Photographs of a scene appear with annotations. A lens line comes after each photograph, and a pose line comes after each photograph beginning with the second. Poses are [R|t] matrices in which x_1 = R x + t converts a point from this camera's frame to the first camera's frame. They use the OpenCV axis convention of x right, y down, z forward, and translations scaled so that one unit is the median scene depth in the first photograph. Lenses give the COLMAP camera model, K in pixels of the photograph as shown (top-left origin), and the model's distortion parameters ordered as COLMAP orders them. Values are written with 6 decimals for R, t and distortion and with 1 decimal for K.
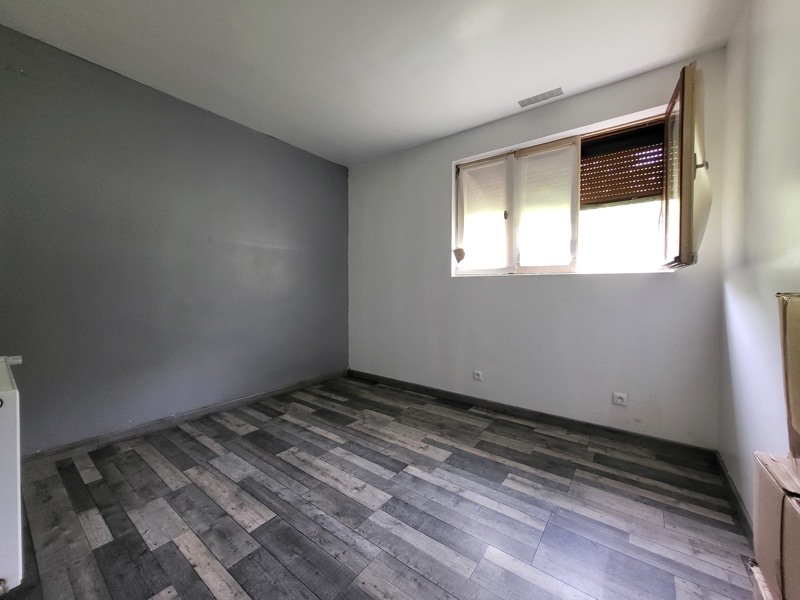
lens RADIAL K [[320.8, 0, 400.0], [0, 320.8, 300.0], [0, 0, 1]] dist [0.017201, -0.000009]
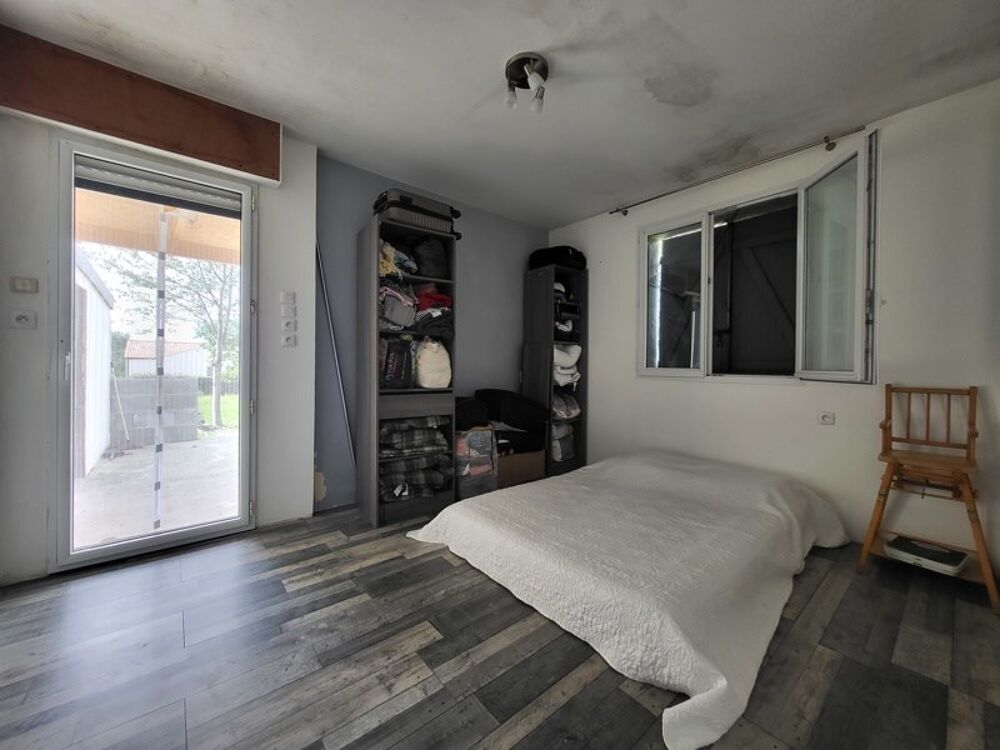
lens RADIAL K [[401.0, 0, 500.0], [0, 401.0, 375.0], [0, 0, 1]] dist [0.017201, -0.000009]
pose [[0.207910, -0.022563, 0.977888, -0.742610], [0.009115, 0.999735, 0.021129, -0.020666], [-0.978106, 0.004521, 0.208060, 0.295043]]
